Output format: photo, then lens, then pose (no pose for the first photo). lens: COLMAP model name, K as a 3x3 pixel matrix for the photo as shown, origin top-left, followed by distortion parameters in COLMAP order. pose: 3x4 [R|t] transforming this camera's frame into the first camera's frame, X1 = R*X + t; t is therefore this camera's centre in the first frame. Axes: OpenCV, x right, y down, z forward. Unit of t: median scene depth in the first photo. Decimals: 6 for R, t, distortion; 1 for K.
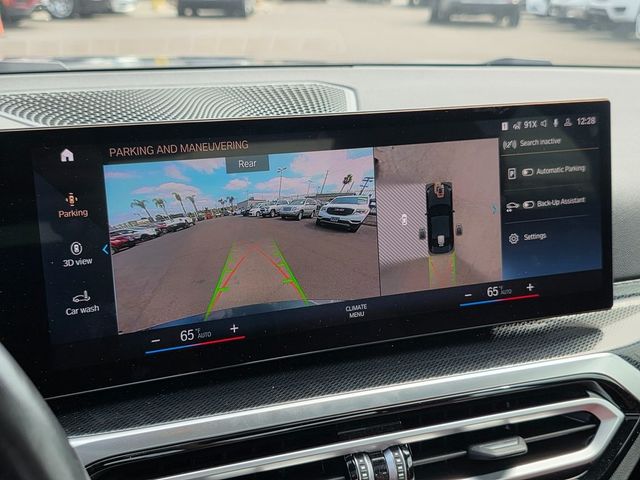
lens RADIAL K [[882.2, 0, 326.2], [0, 882.2, 239.2], [0, 0, 1]] dist [0.095404, -0.071043]
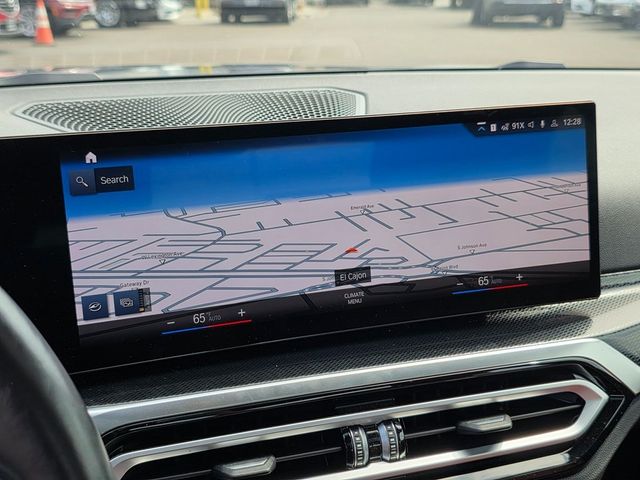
lens RADIAL K [[882.2, 0, 320.0], [0, 882.2, 240.0], [0, 0, 1]] dist [0.108823, -0.037664]
pose [[0.998312, -0.002948, -0.058001, 0.051692], [0.002765, 0.999991, -0.003220, 0.012158], [0.058010, 0.003054, 0.998311, -0.088620]]
